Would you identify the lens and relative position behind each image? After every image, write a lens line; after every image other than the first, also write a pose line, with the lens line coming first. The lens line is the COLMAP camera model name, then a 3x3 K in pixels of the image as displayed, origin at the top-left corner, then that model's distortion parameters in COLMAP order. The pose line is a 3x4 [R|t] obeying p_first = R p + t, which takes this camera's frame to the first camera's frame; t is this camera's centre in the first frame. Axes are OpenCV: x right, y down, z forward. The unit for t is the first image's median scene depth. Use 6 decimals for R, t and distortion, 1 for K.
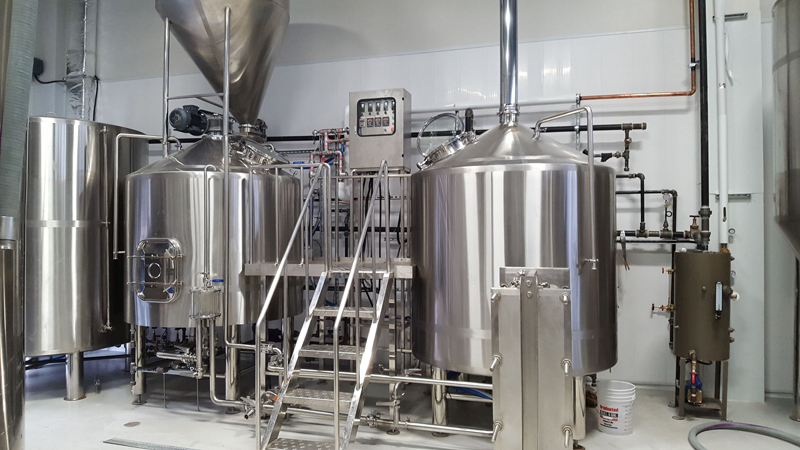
lens RADIAL K [[604.2, 0, 400.0], [0, 604.2, 225.0], [0, 0, 1]] dist [0.154819, -0.352355]
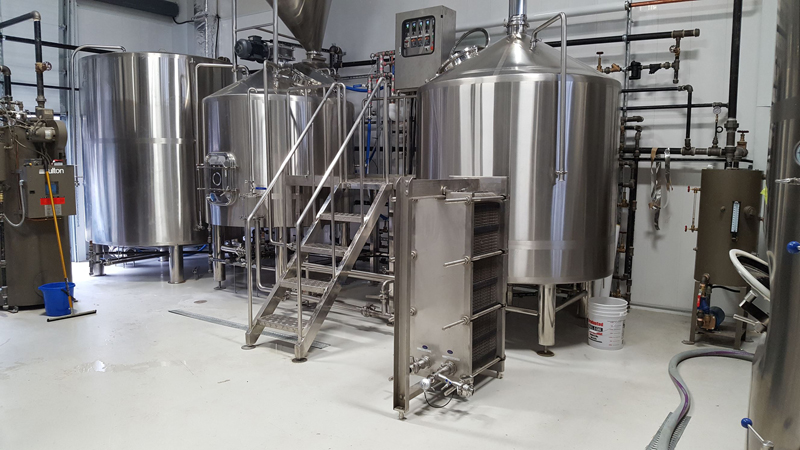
lens RADIAL K [[604.2, 0, 400.0], [0, 604.2, 225.0], [0, 0, 1]] dist [0.154819, -0.352355]
pose [[0.949515, 0.042082, -0.310887, 0.273599], [-0.008523, 0.994057, 0.108526, 0.027659], [0.313606, -0.100398, 0.944231, -0.022573]]
